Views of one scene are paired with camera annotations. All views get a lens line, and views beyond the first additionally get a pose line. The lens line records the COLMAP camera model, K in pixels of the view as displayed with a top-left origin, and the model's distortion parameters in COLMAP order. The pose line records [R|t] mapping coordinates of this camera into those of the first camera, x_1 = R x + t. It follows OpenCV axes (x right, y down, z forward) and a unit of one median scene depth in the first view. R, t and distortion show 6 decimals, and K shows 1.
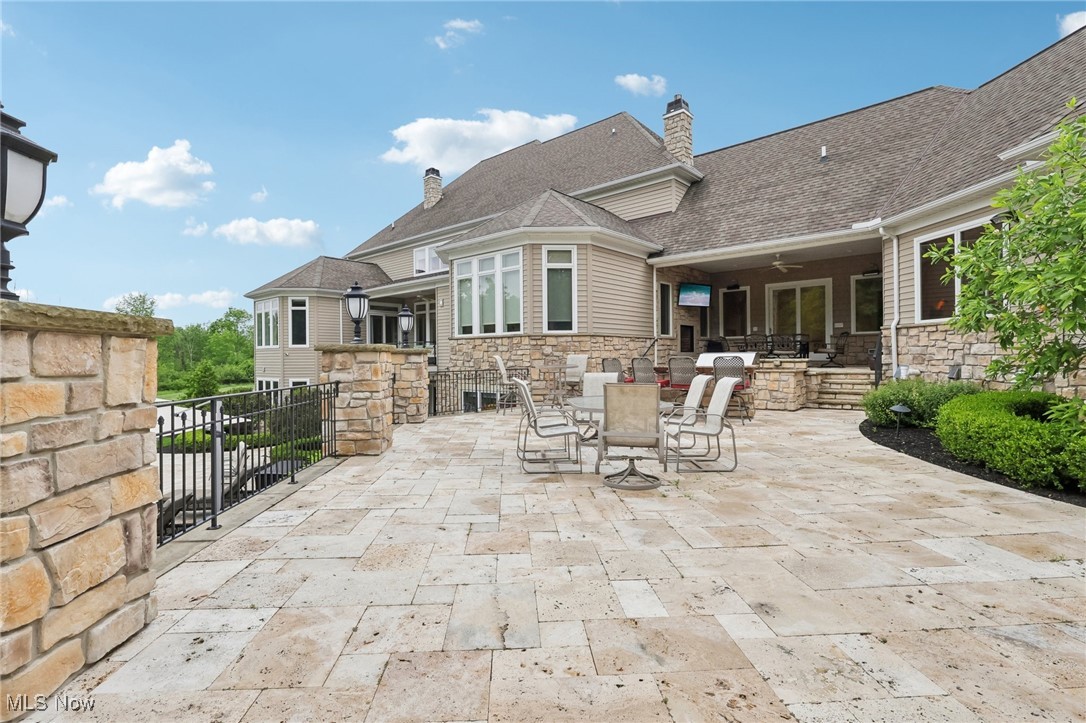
lens RADIAL K [[511.2, 0, 545.5], [0, 511.2, 361.8], [0, 0, 1]] dist [-0.003852, 0.000750]
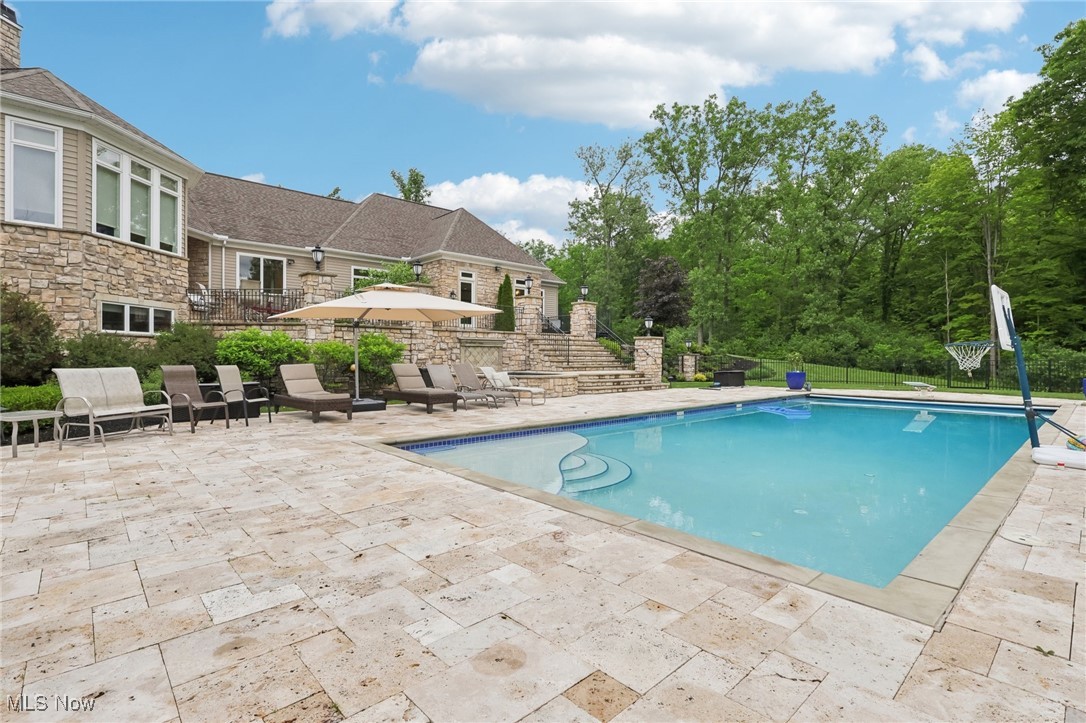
lens RADIAL K [[511.2, 0, 536.6], [0, 511.2, 355.2], [0, 0, 1]] dist [-0.003852, 0.000750]
pose [[-0.617231, 0.010335, 0.786714, -1.273780], [0.010305, 0.999934, -0.005051, 0.157794], [-0.786714, 0.004989, -0.617297, 0.989129]]
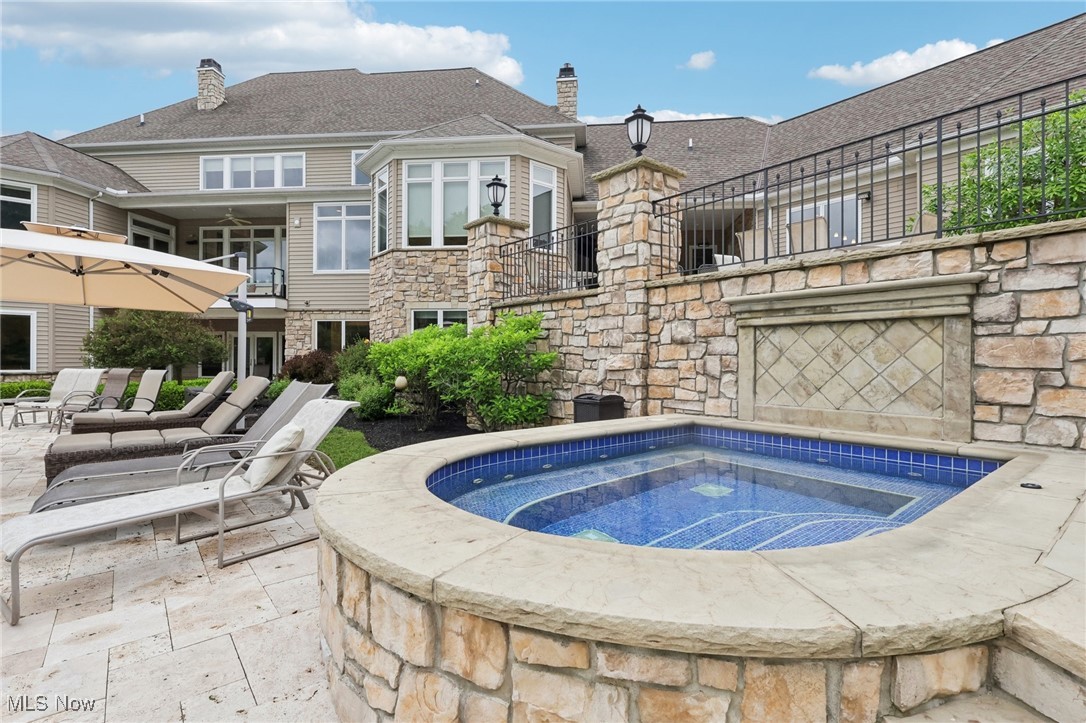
lens RADIAL K [[511.2, 0, 533.5], [0, 511.2, 361.7], [0, 0, 1]] dist [-0.003852, 0.000750]
pose [[0.813883, 0.011805, 0.580909, -0.516654], [-0.007758, 0.999925, -0.009450, 0.155438], [-0.580977, 0.003185, 0.813914, 0.178112]]
